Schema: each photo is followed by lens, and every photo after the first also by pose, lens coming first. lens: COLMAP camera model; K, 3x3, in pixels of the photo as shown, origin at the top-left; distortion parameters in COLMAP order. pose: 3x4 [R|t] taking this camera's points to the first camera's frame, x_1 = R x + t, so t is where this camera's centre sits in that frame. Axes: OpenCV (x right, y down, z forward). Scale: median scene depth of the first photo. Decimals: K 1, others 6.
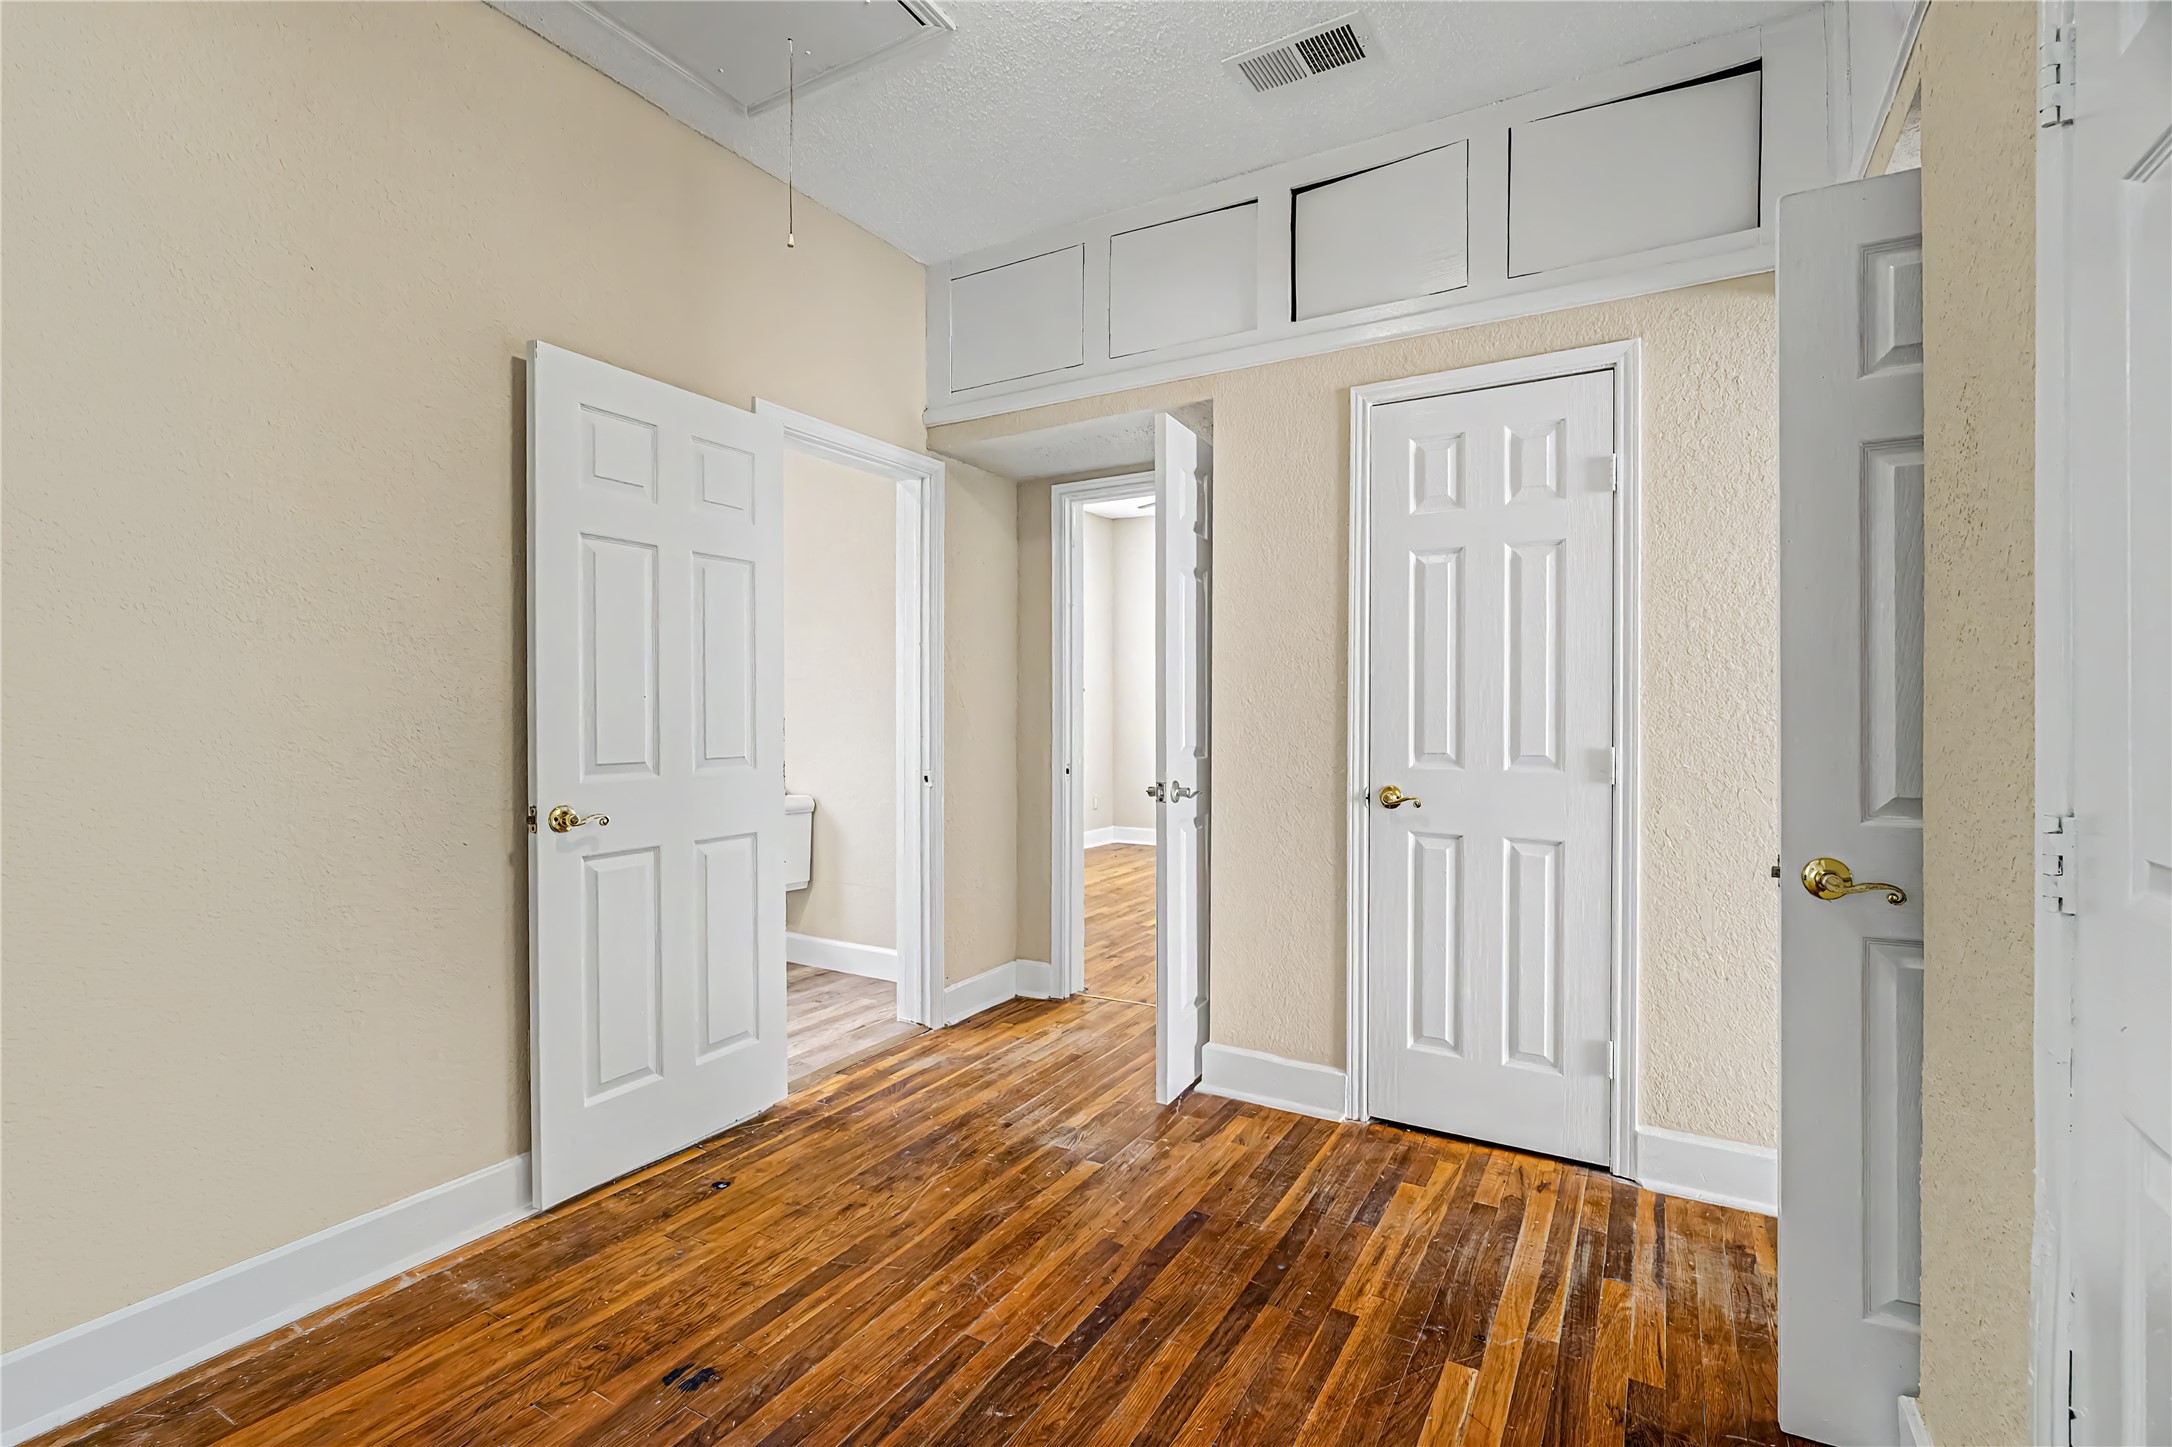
lens RADIAL K [[976.3, 0, 1099.0], [0, 976.3, 738.1], [0, 0, 1]] dist [-0.010179, 0.001054]
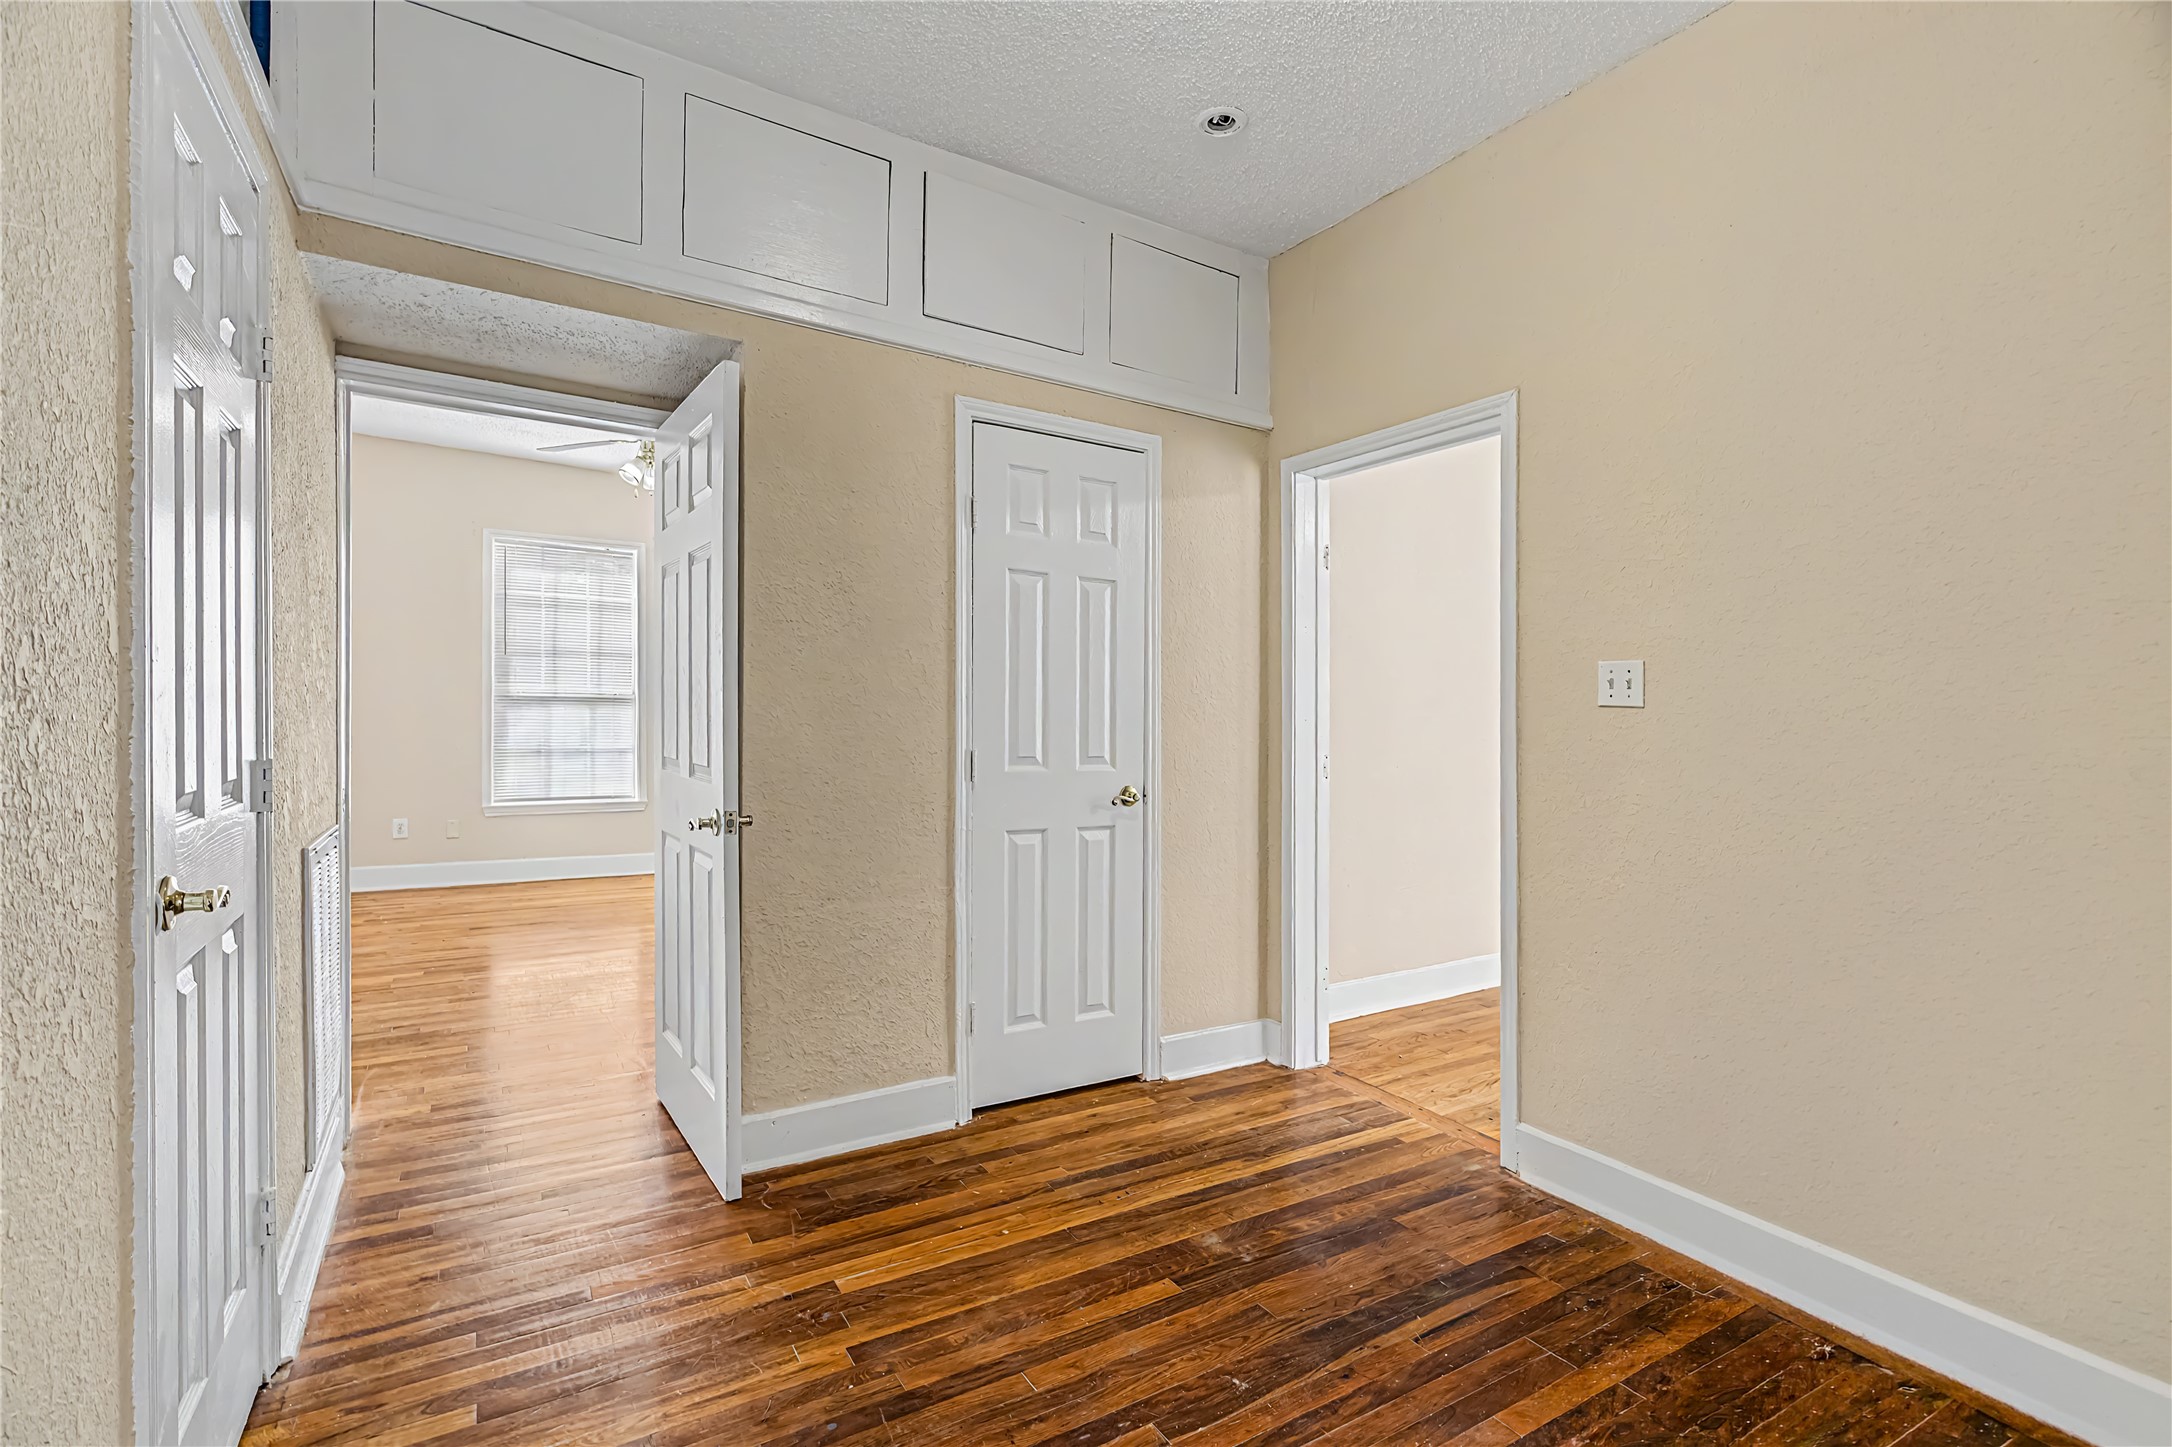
lens RADIAL K [[982.0, 0, 1101.2], [0, 982.0, 709.5], [0, 0, 1]] dist [-0.004126, 0.000384]
pose [[-0.888203, -0.014622, 0.459218, -0.409082], [-0.009371, 0.999862, 0.013710, -0.055138], [-0.459355, 0.007874, -0.888218, 1.810904]]
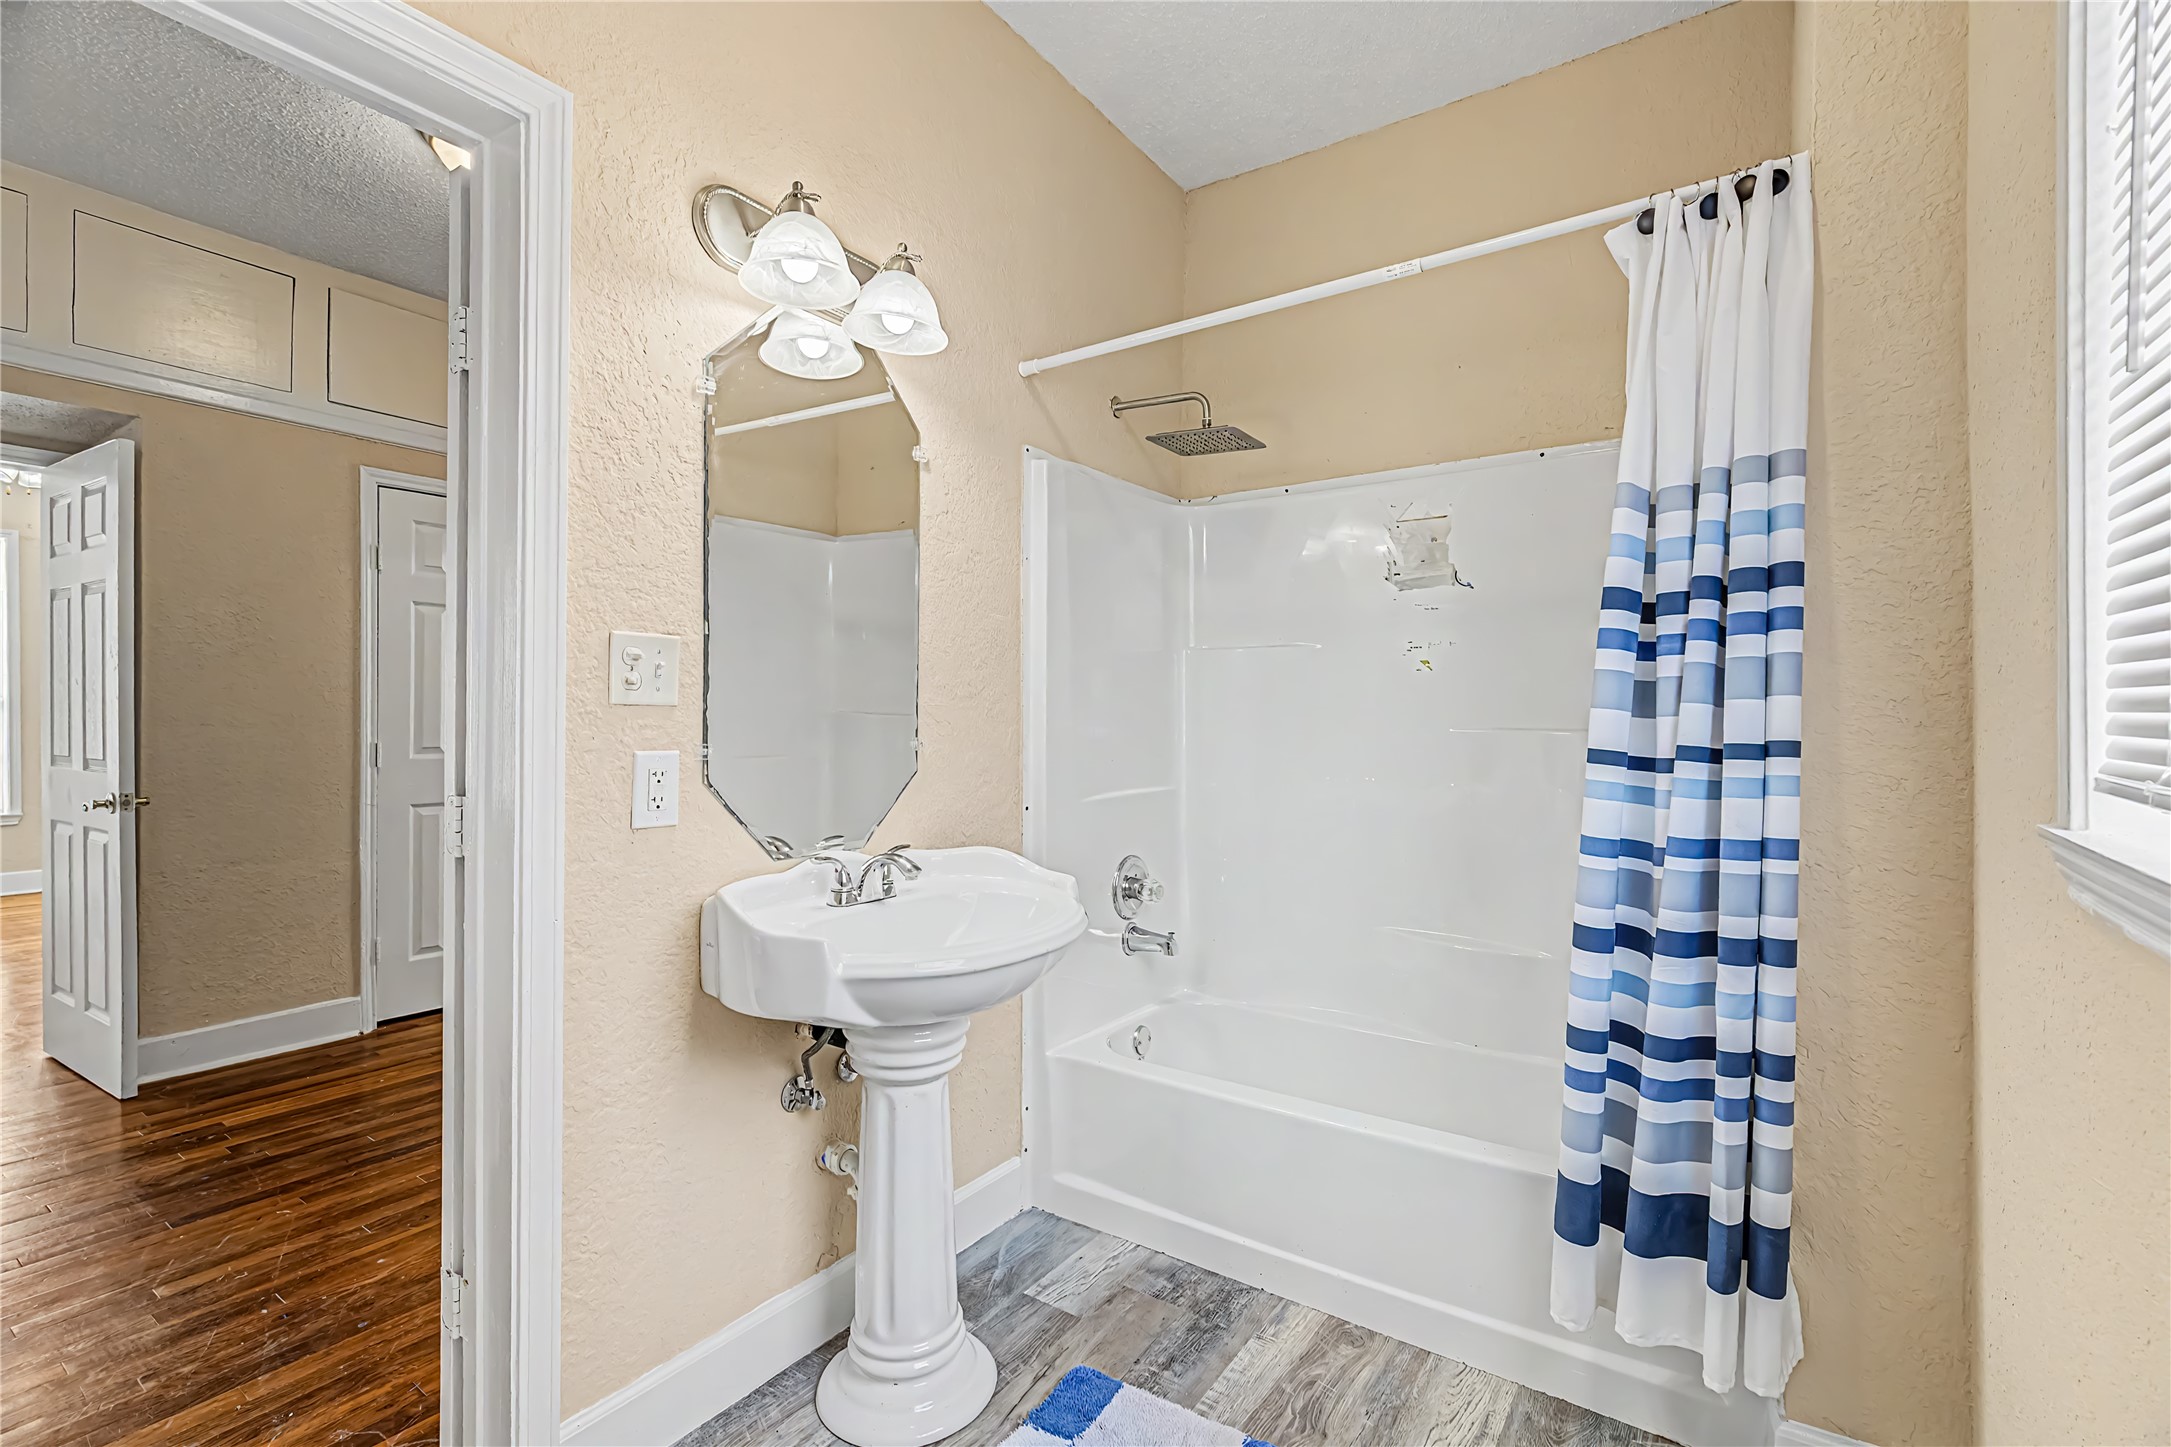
lens RADIAL K [[963.1, 0, 1070.7], [0, 963.1, 696.9], [0, 0, 1]] dist [0.010758, -0.000037]
pose [[-0.996656, -0.004496, 0.081590, -1.113918], [-0.004385, 0.999989, 0.001545, -0.070977], [-0.081596, 0.001183, -0.996665, 2.401578]]
